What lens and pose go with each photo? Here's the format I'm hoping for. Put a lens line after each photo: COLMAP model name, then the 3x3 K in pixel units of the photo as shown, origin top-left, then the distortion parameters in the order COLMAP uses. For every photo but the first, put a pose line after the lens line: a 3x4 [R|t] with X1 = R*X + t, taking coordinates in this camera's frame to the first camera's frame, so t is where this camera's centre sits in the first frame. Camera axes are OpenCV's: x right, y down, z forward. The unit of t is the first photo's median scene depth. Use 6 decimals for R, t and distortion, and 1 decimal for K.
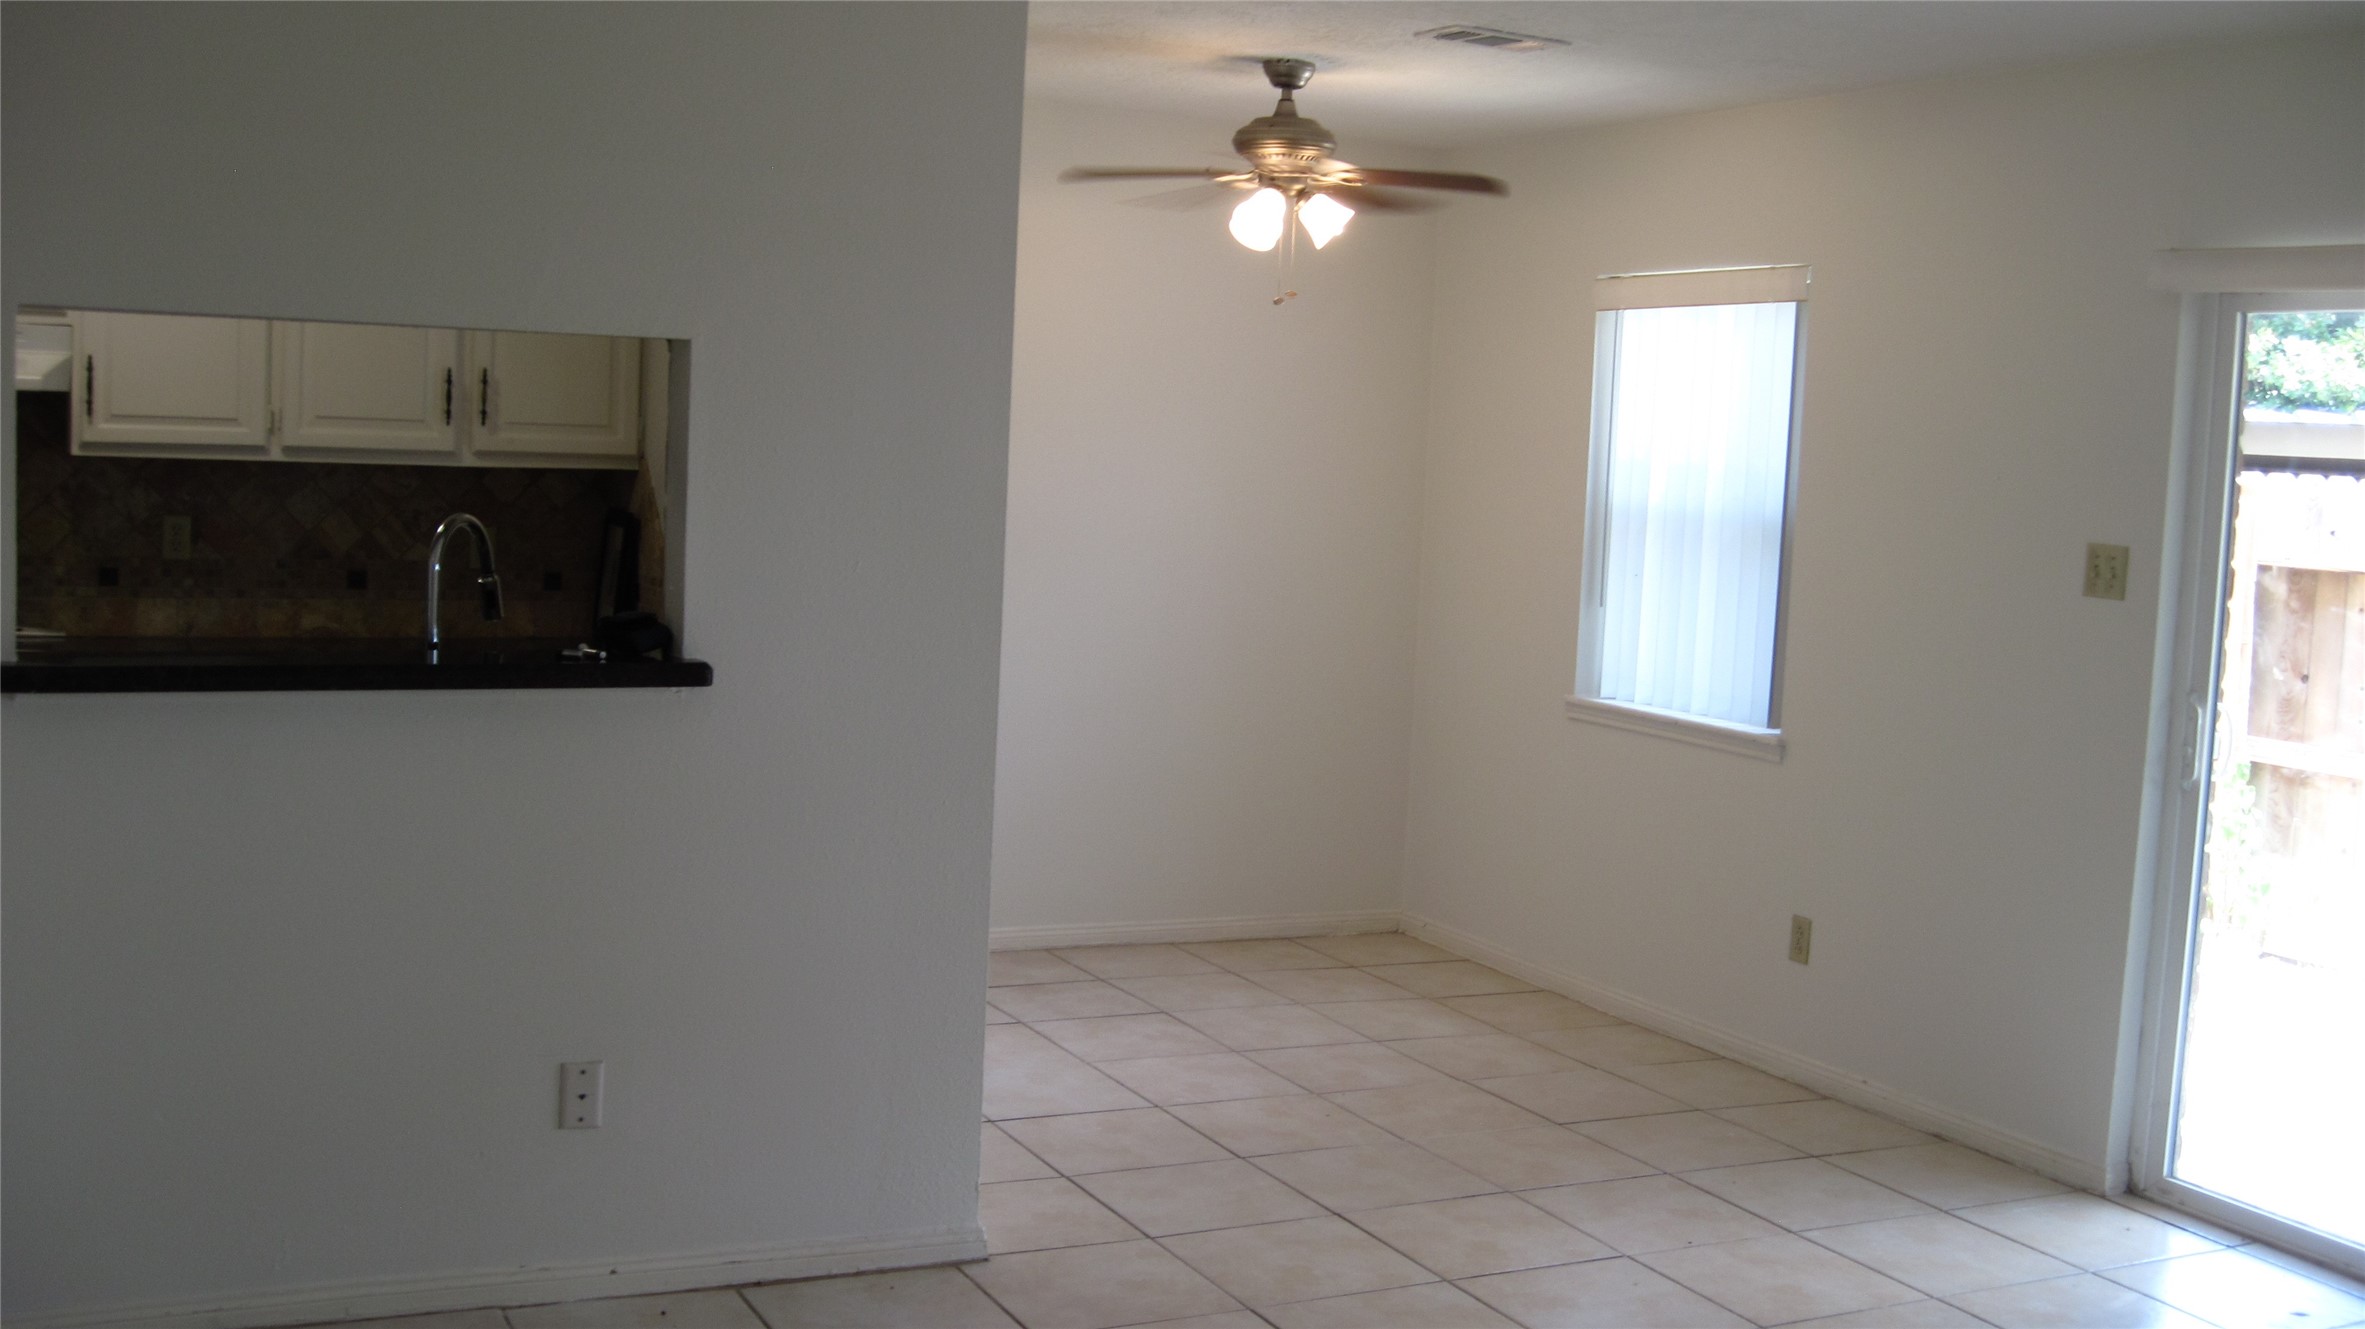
lens RADIAL K [[2472.2, 0, 1182.3], [0, 2472.2, 659.0], [0, 0, 1]] dist [-0.129261, 0.000000]
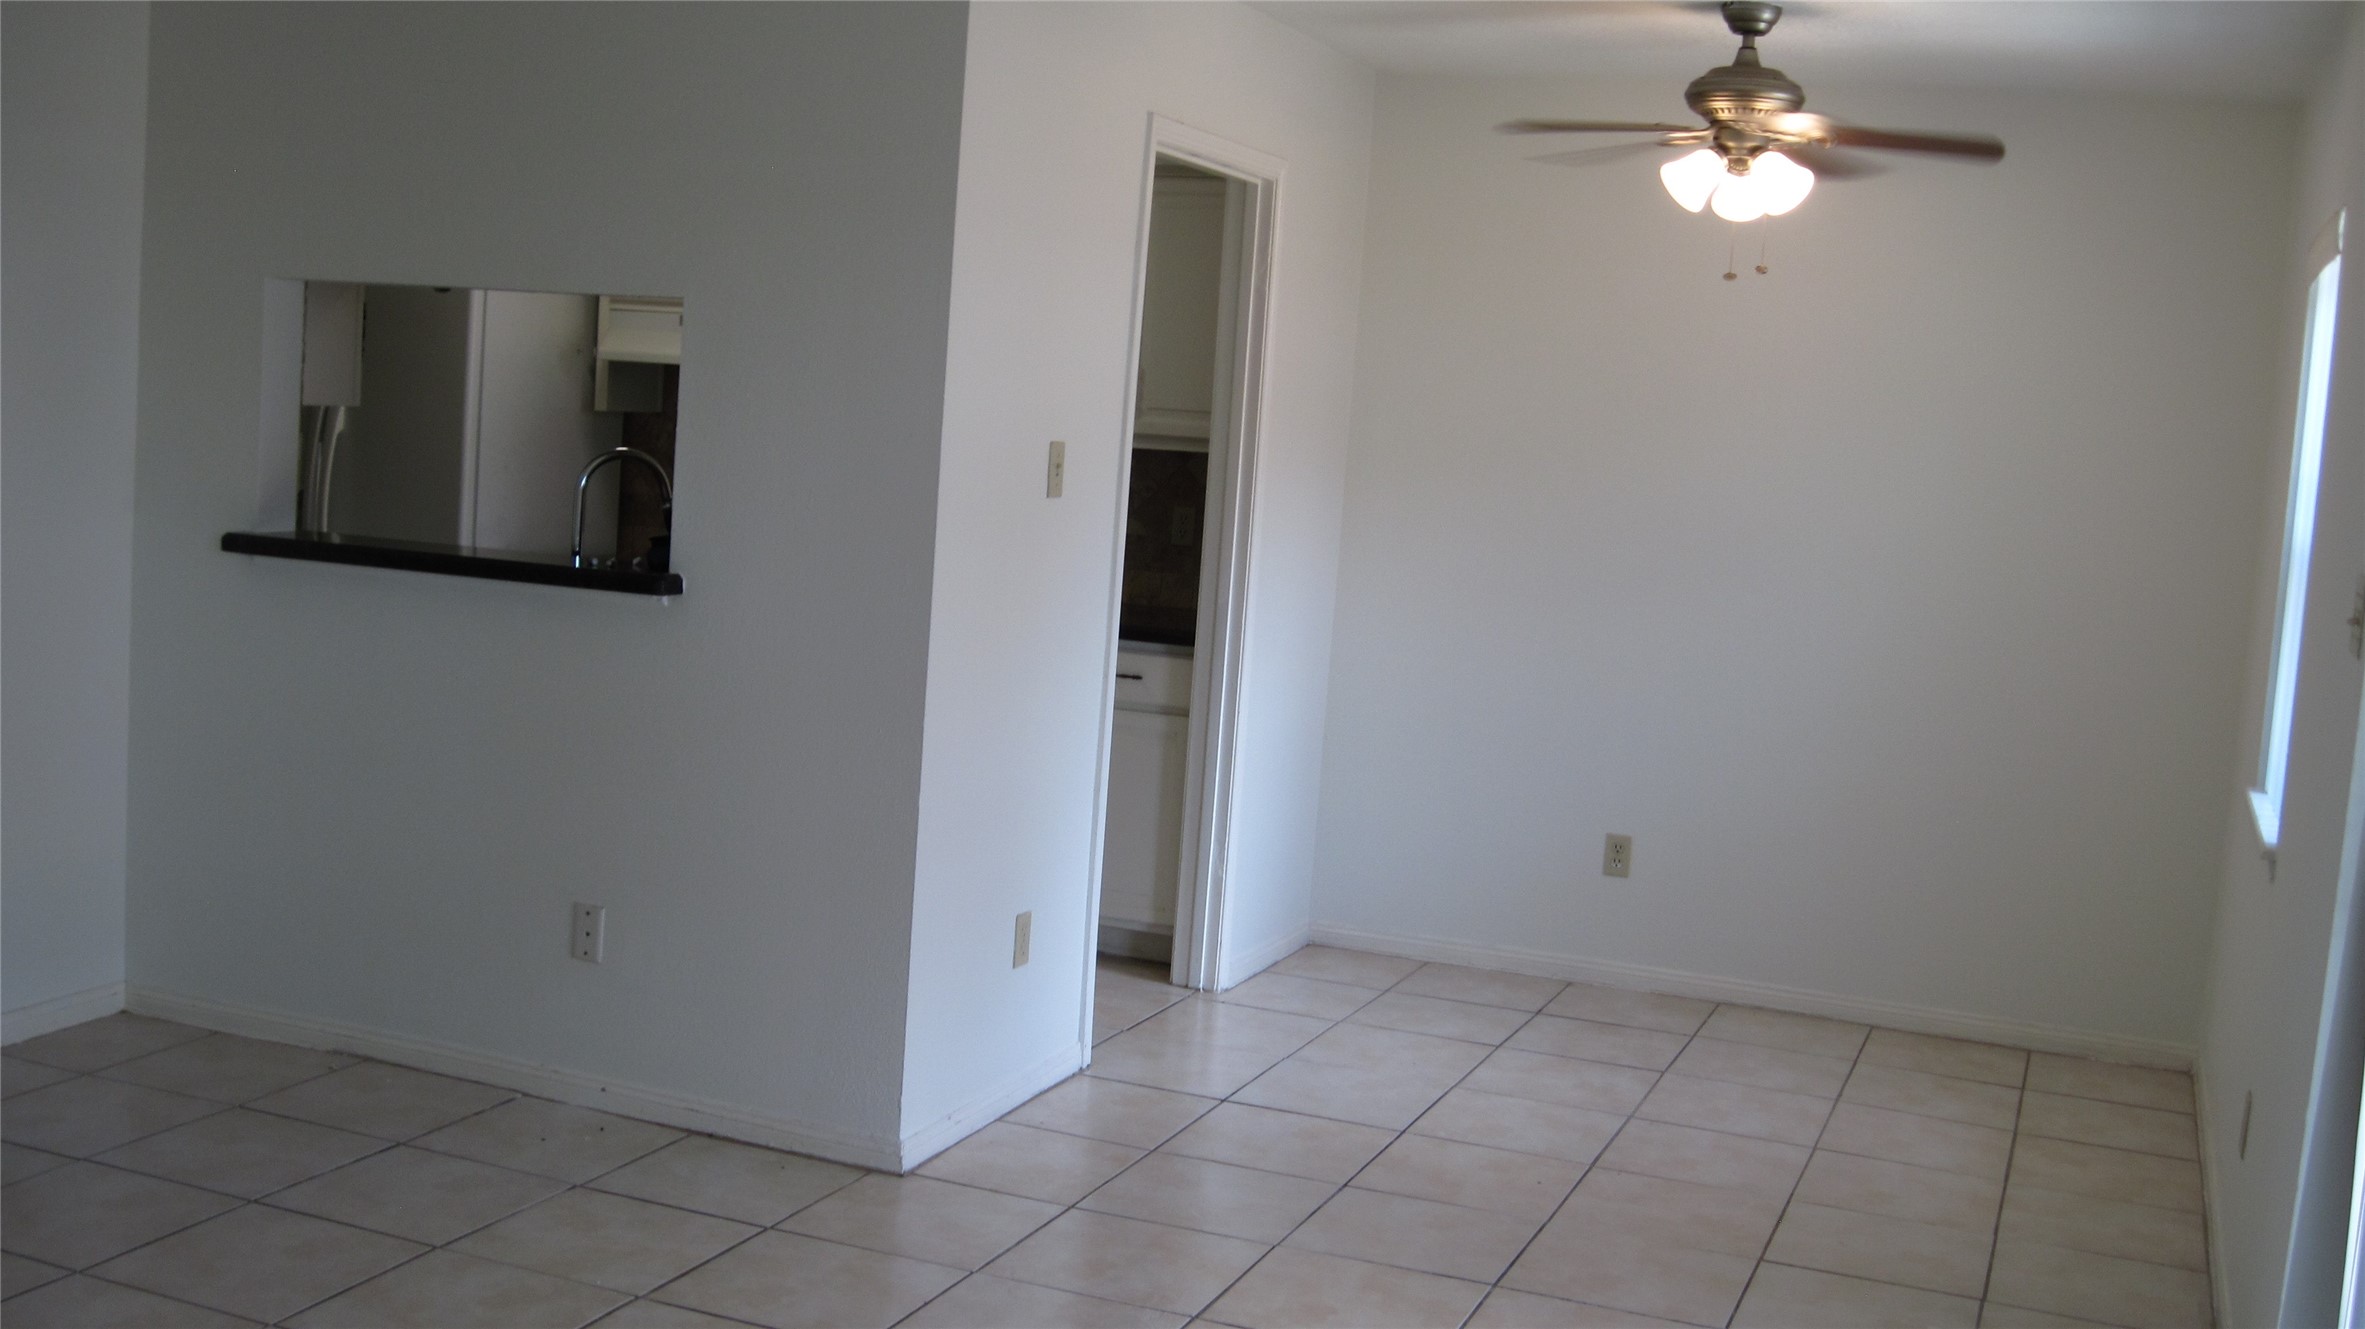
lens RADIAL K [[2472.2, 0, 1180.0], [0, 2472.2, 666.9], [0, 0, 1]] dist [-0.129261, 0.000000]
pose [[0.665735, 0.079017, -0.741992, 0.659310], [-0.104302, 0.994469, 0.012322, 0.004223], [0.738862, 0.069188, 0.670295, 0.325327]]
